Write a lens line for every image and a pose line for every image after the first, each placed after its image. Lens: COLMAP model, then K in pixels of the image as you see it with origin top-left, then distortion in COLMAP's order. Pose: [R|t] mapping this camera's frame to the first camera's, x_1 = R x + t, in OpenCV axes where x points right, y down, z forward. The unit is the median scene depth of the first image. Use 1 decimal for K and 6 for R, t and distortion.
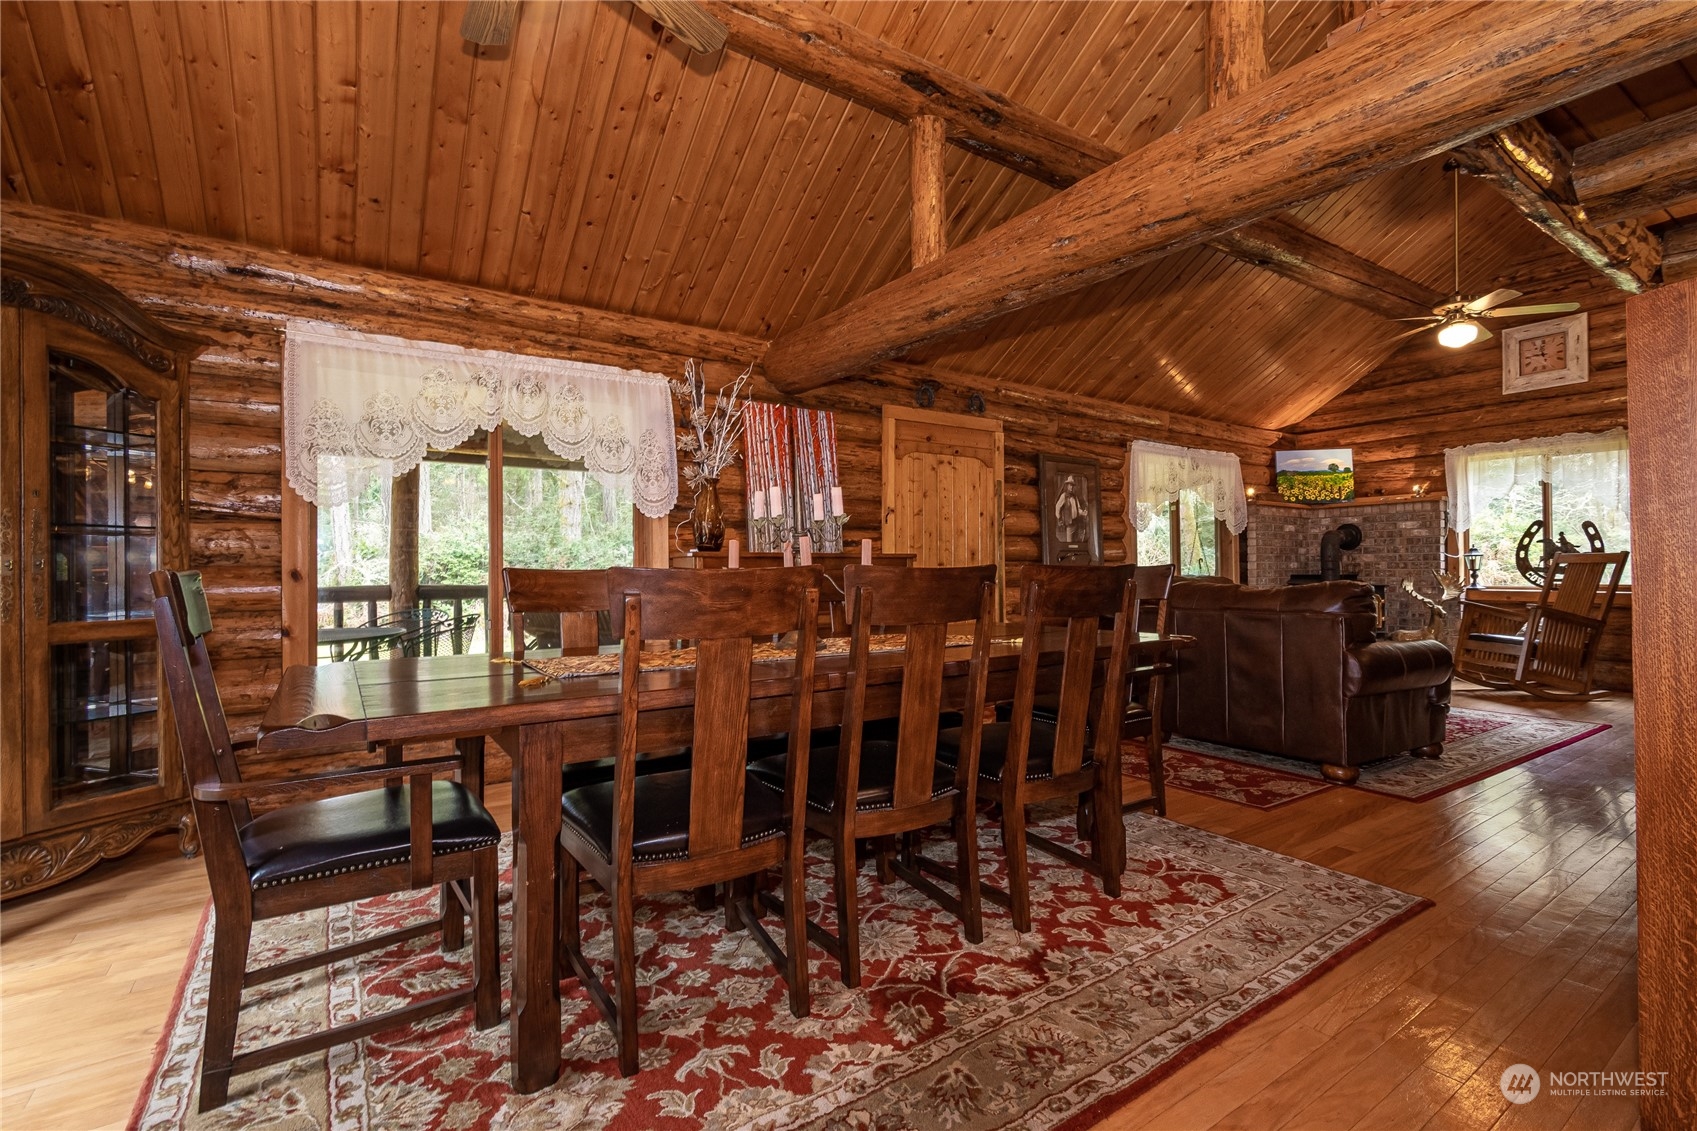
lens RADIAL K [[761.8, 0, 862.3], [0, 761.8, 566.6], [0, 0, 1]] dist [-0.002014, -0.000187]
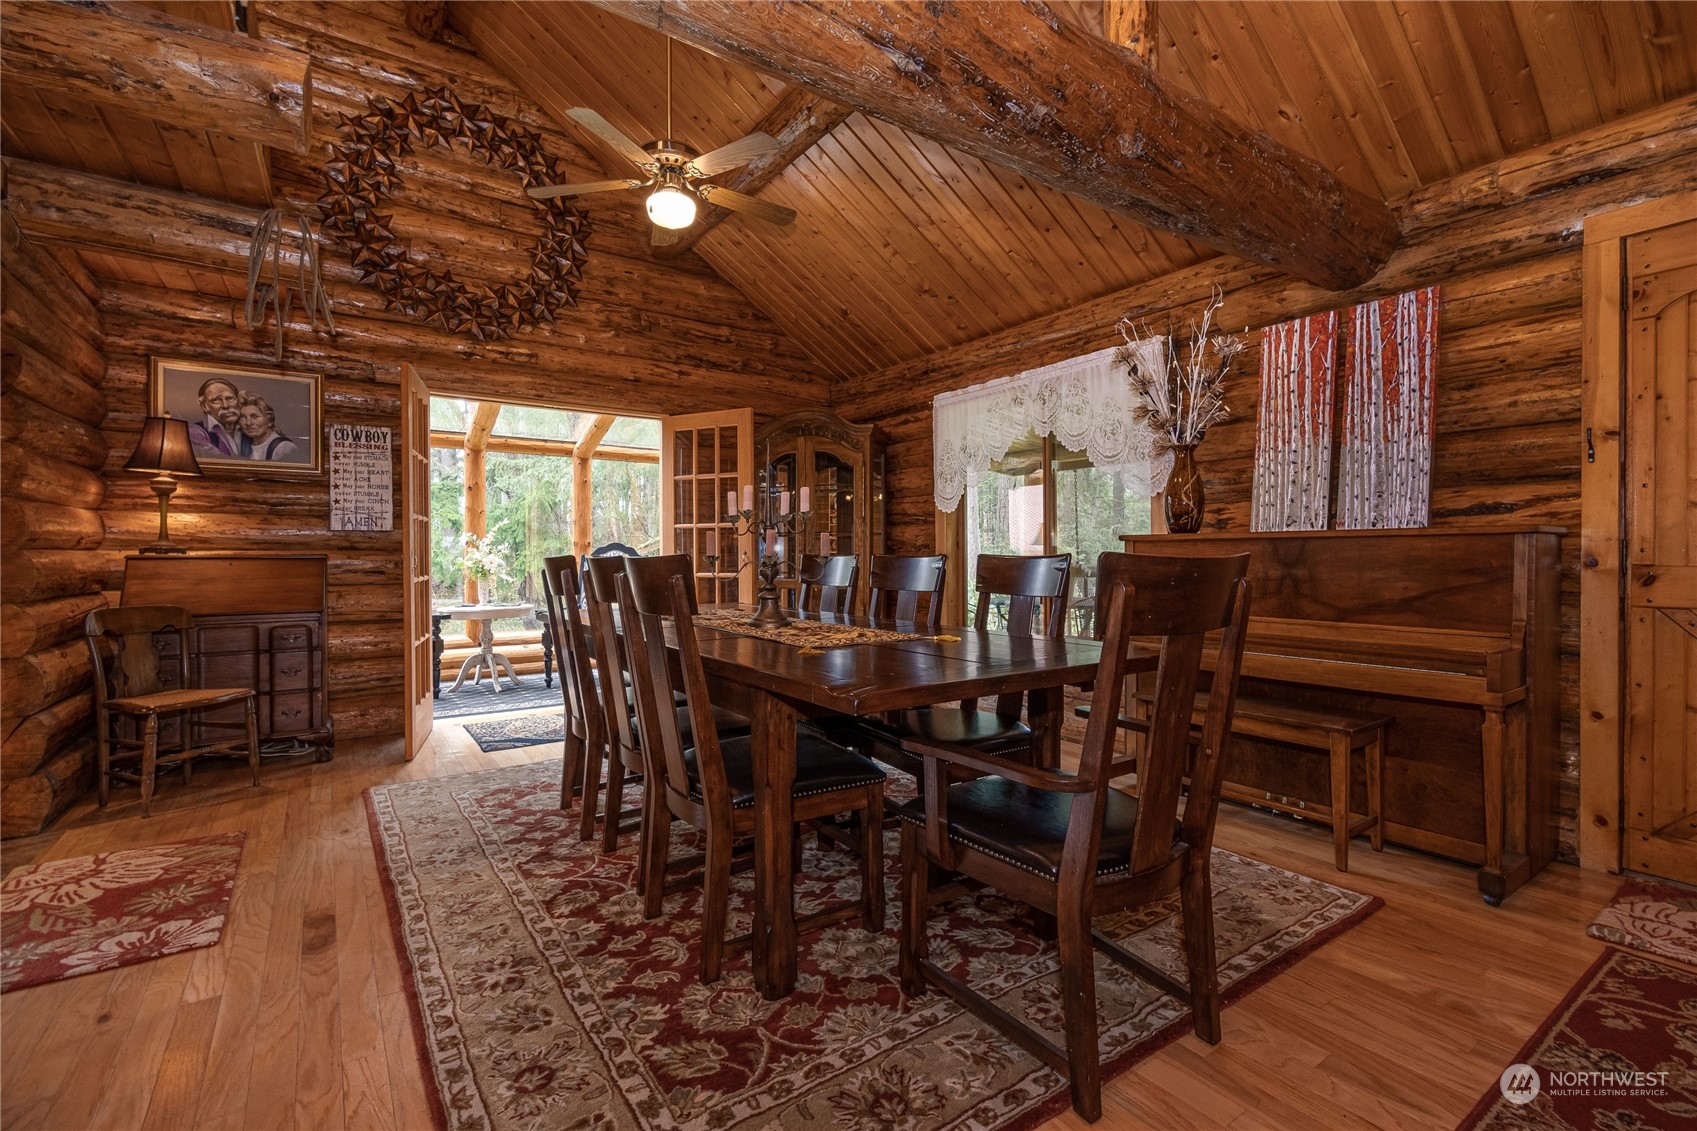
lens RADIAL K [[761.8, 0, 861.6], [0, 761.8, 557.1], [0, 0, 1]] dist [-0.002014, -0.000187]
pose [[0.016533, 0.000756, -0.999863, 1.016389], [-0.007639, 0.999971, 0.000630, 0.011352], [0.999834, 0.007628, 0.016538, 1.065833]]
